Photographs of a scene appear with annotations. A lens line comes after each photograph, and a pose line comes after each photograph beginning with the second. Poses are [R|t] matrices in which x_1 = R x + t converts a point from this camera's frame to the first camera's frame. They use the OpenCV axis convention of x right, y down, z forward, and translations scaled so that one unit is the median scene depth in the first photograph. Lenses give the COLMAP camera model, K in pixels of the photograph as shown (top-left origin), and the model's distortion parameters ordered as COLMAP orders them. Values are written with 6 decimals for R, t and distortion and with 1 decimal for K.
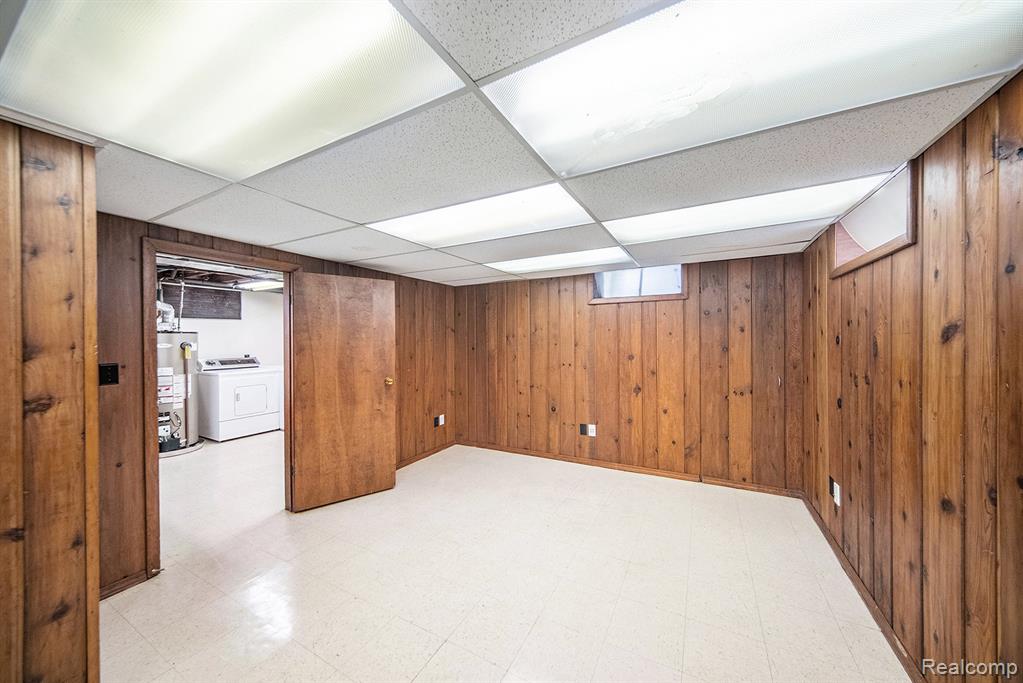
lens RADIAL K [[351.4, 0, 511.6], [0, 351.4, 338.7], [0, 0, 1]] dist [0.003478, -0.000011]
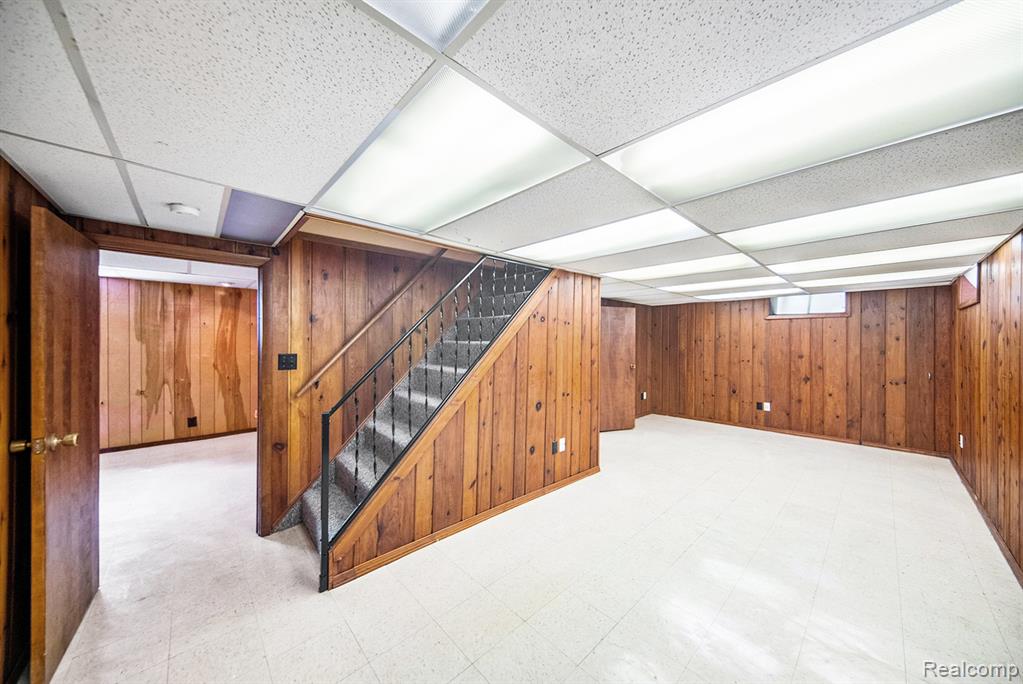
lens RADIAL K [[351.4, 0, 511.6], [0, 351.4, 339.2], [0, 0, 1]] dist [0.003478, -0.000011]
pose [[0.951159, 0.011608, -0.308484, -0.362592], [-0.012043, 0.999927, 0.000492, -0.005193], [0.308467, 0.003247, 0.951229, -0.778039]]
